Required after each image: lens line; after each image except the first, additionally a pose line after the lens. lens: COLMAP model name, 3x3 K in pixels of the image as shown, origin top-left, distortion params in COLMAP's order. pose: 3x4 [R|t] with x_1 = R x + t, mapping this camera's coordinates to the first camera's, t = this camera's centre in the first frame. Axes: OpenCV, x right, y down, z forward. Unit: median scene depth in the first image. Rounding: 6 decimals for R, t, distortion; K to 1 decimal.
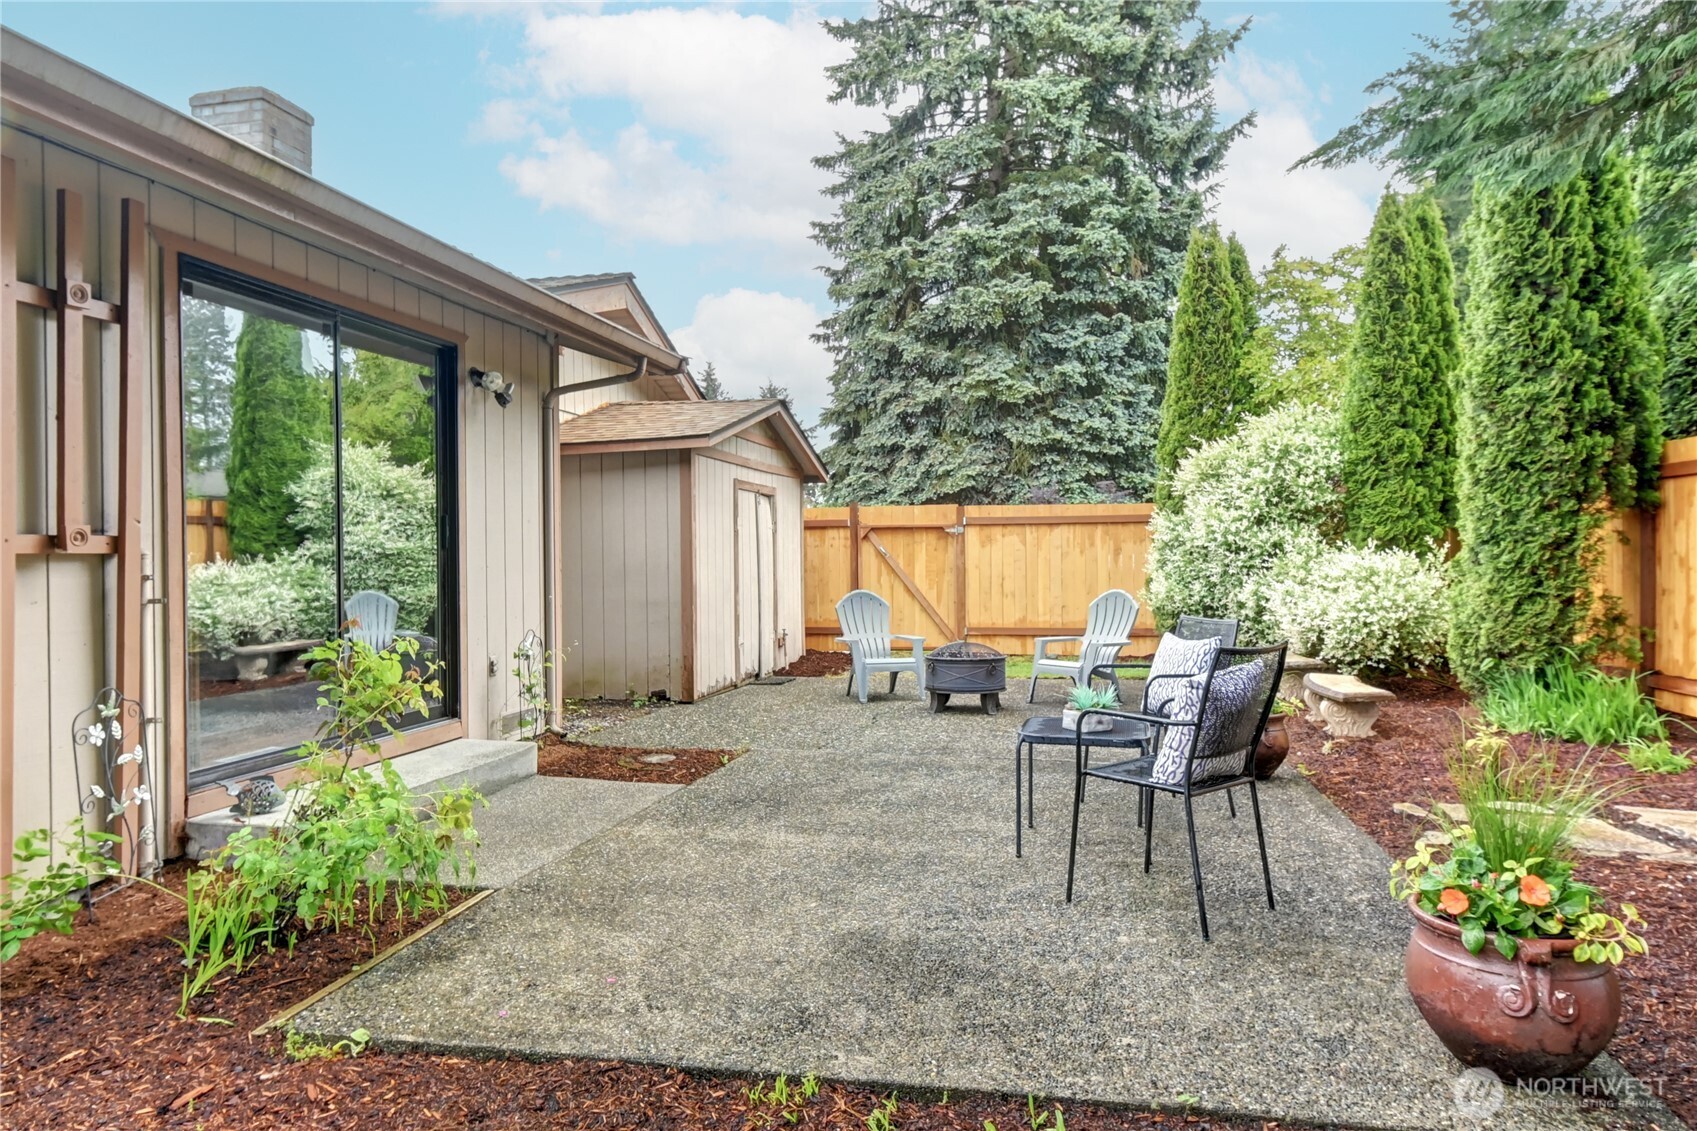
lens RADIAL K [[1020.8, 0, 544.0], [0, 1020.8, 551.0], [0, 0, 1]] dist [-0.000057, 0.000592]
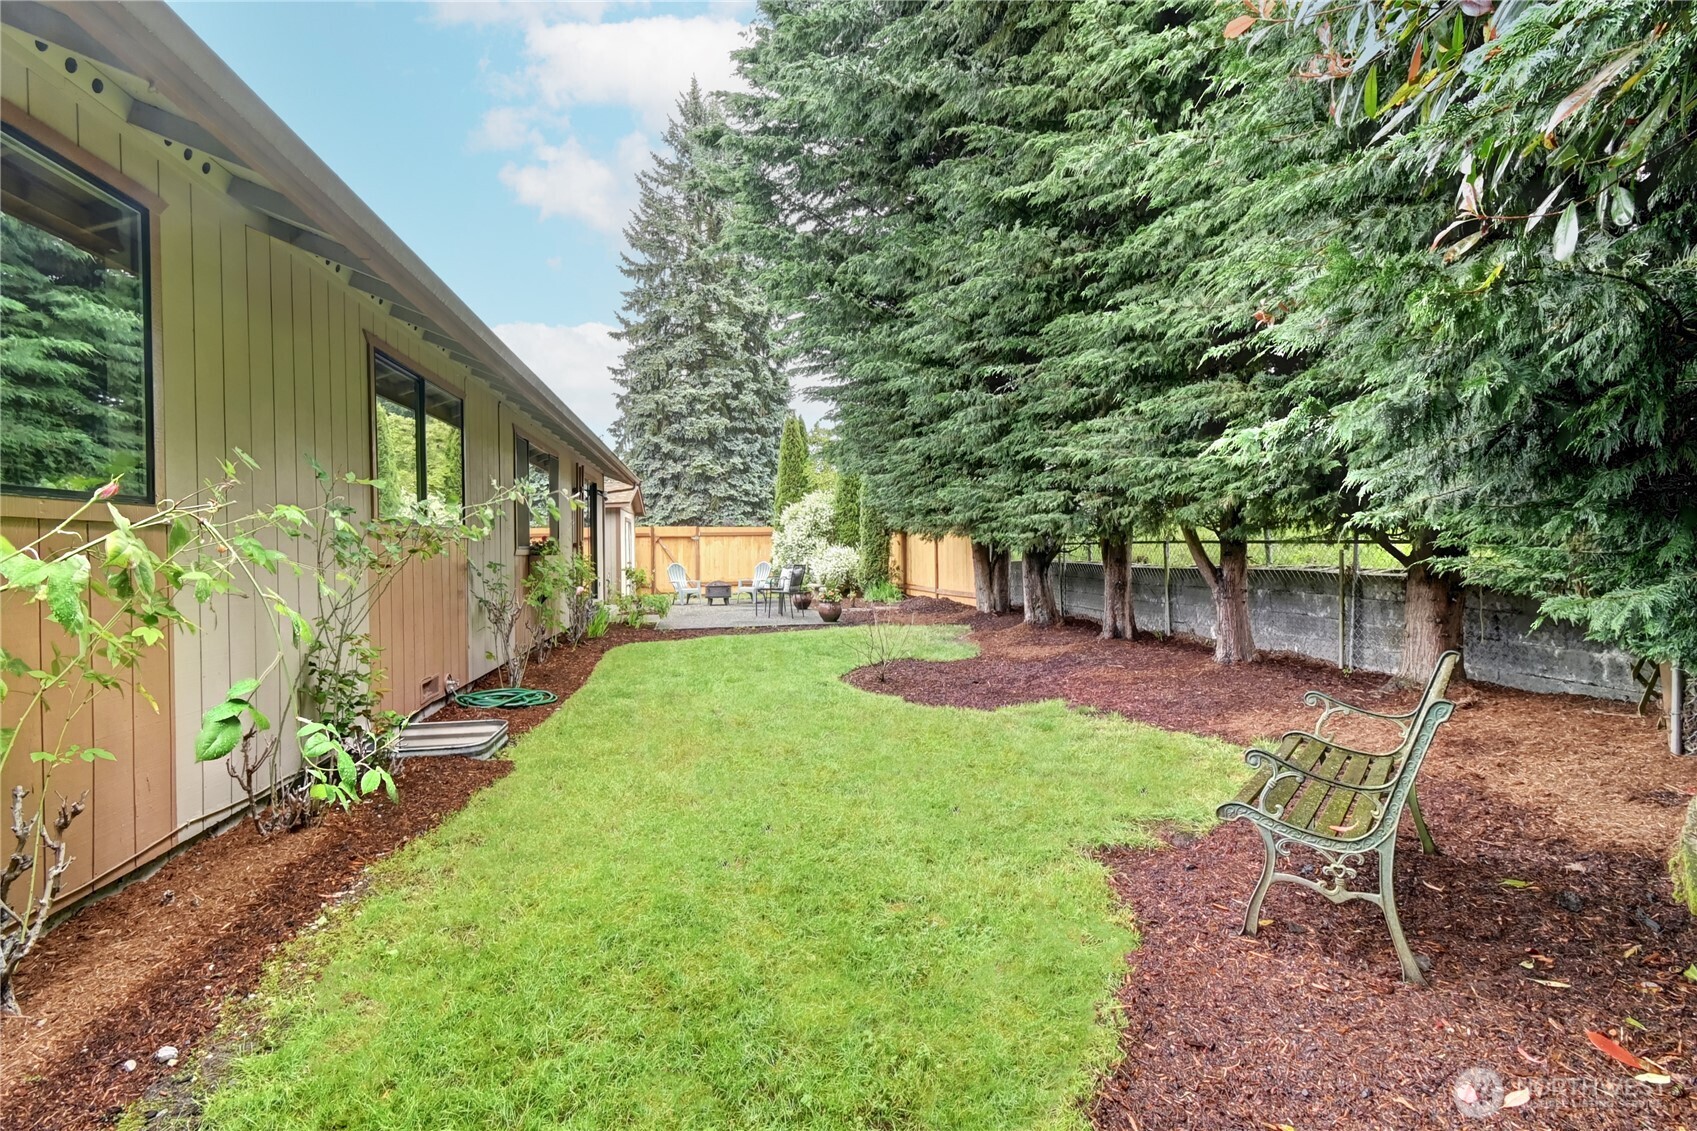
lens RADIAL K [[775.9, 0, 848.5], [0, 775.9, 565.5], [0, 0, 1]] dist [0.013805, -0.000001]
pose [[0.797109, -0.015310, 0.603641, -0.267707], [0.003373, 0.999776, 0.020902, 0.003479], [-0.603826, -0.014625, 0.796982, -0.412994]]
